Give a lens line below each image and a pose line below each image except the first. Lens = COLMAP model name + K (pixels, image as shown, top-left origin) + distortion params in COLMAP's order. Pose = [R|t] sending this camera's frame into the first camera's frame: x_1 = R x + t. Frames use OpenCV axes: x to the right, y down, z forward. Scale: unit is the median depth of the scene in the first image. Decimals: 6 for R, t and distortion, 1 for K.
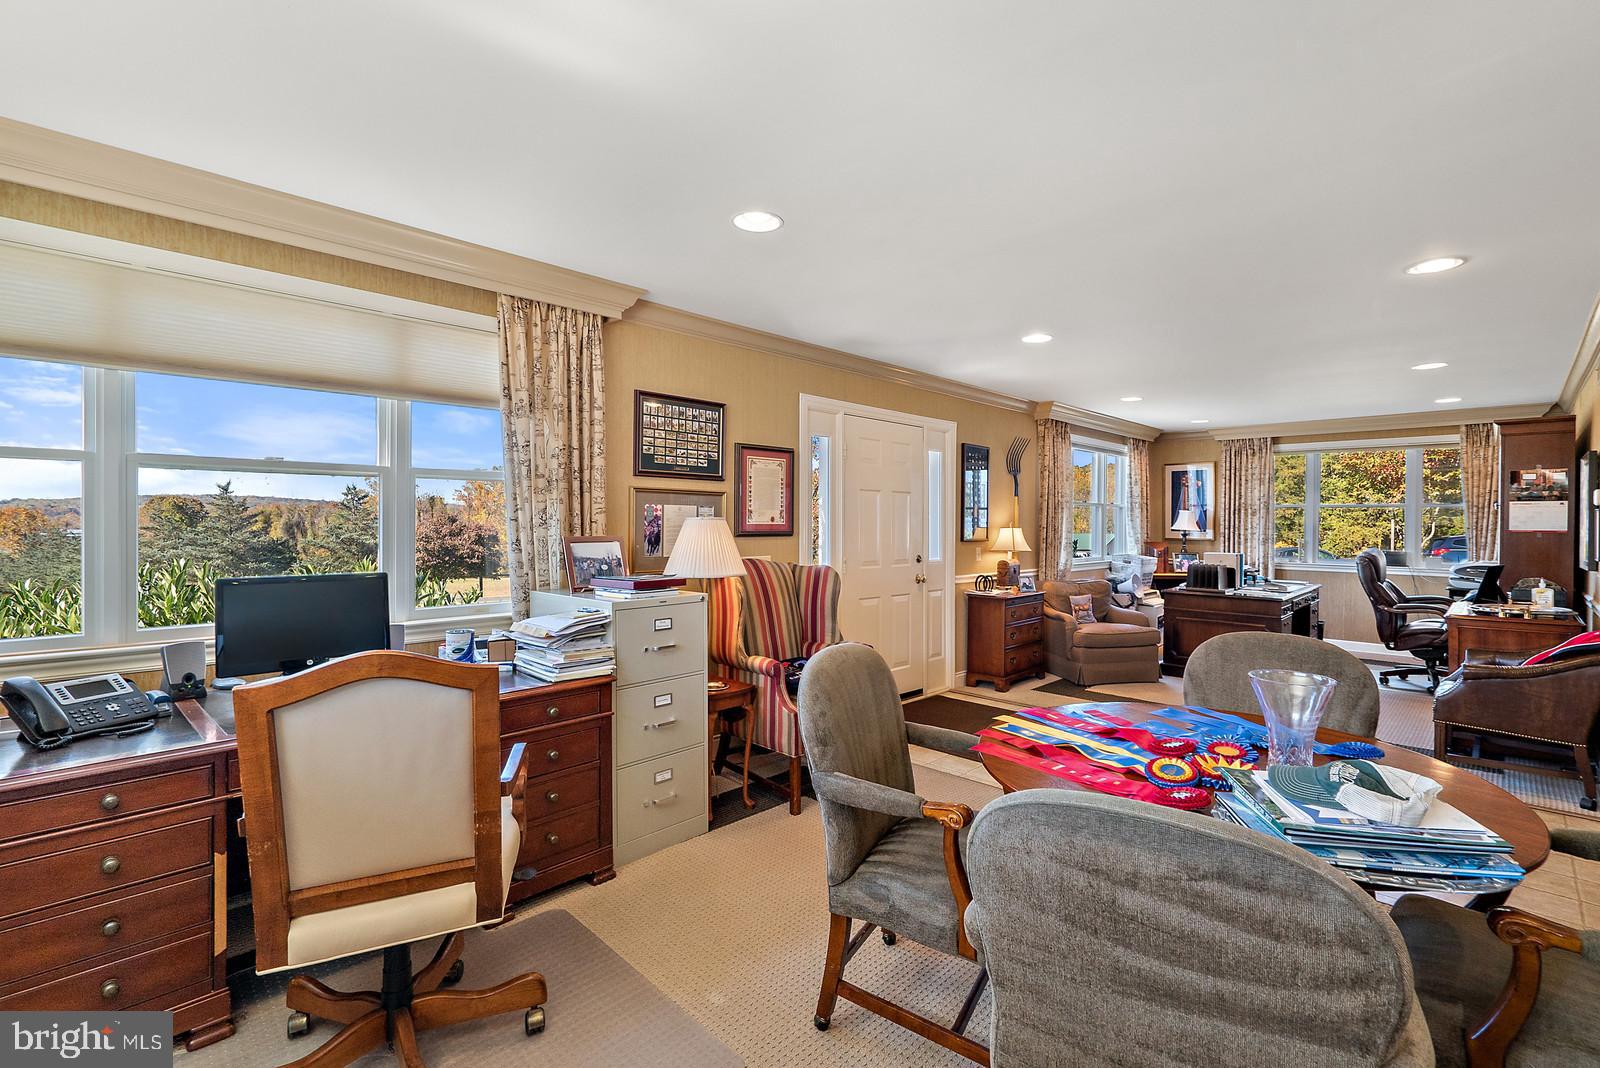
lens RADIAL K [[728.2, 0, 794.9], [0, 728.2, 541.0], [0, 0, 1]] dist [-0.003280, 0.000029]
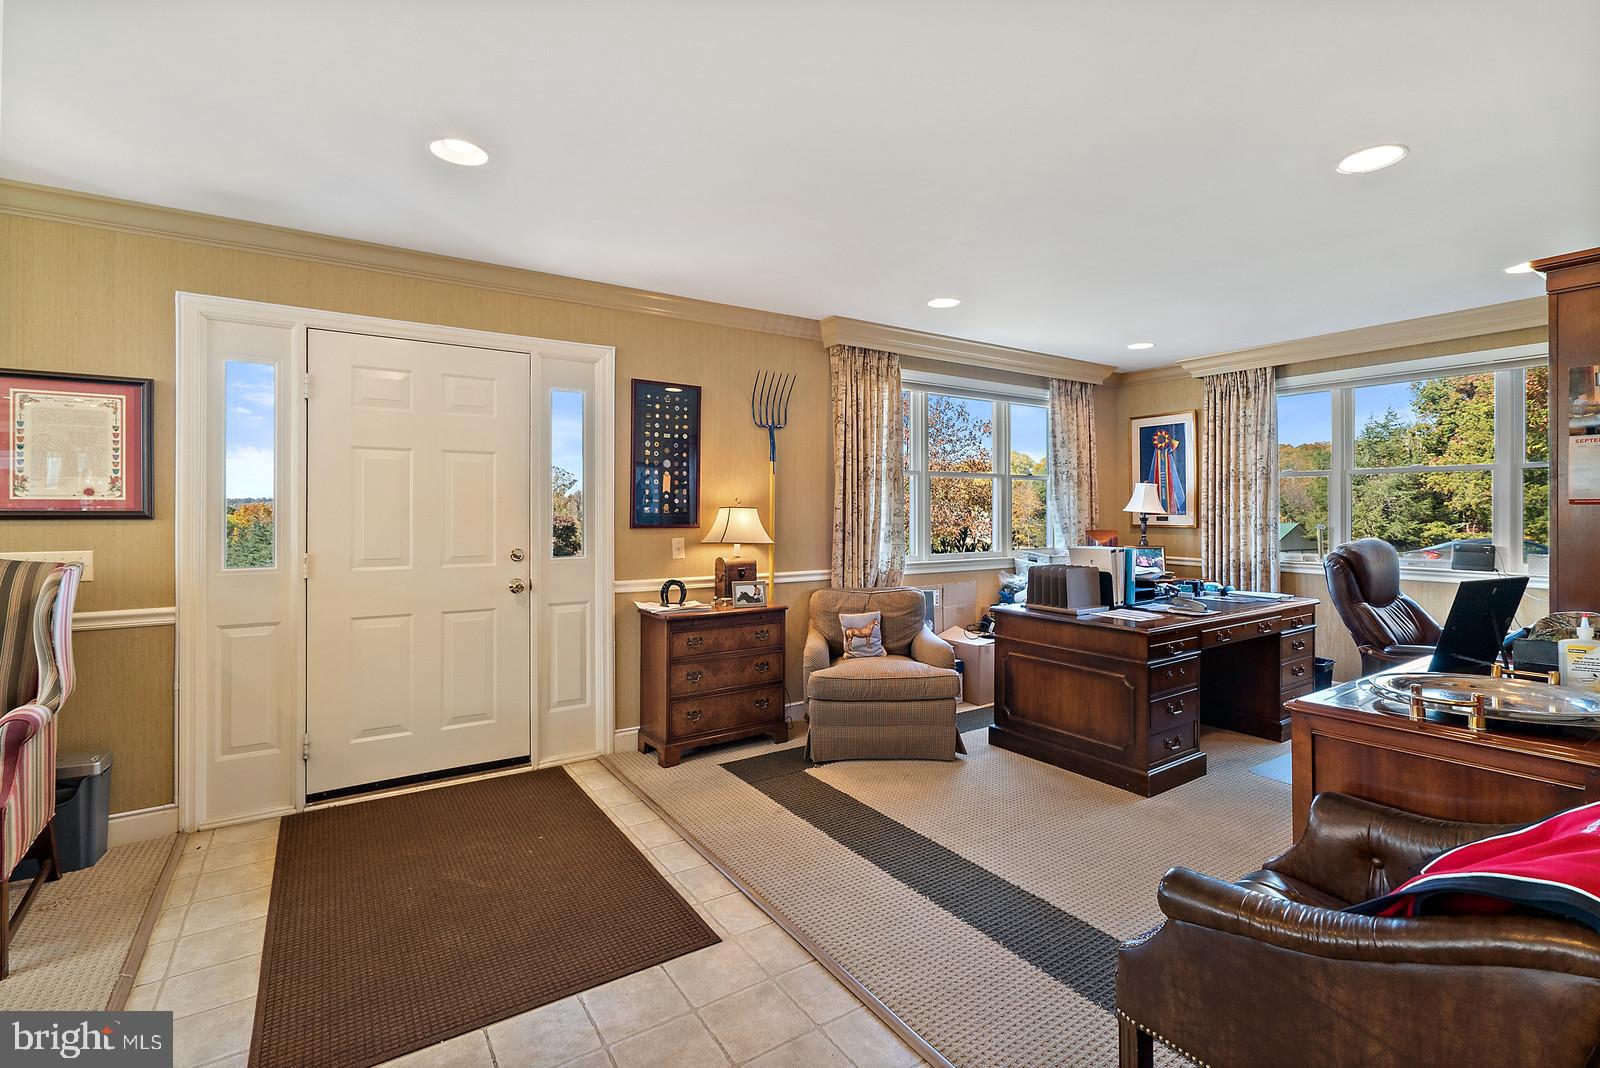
lens RADIAL K [[728.2, 0, 804.6], [0, 728.2, 519.7], [0, 0, 1]] dist [-0.003280, 0.000029]
pose [[0.978458, -0.003400, -0.206419, 0.490799], [0.000354, 0.999891, -0.014791, 0.002482], [0.206447, 0.014399, 0.978352, 0.368705]]
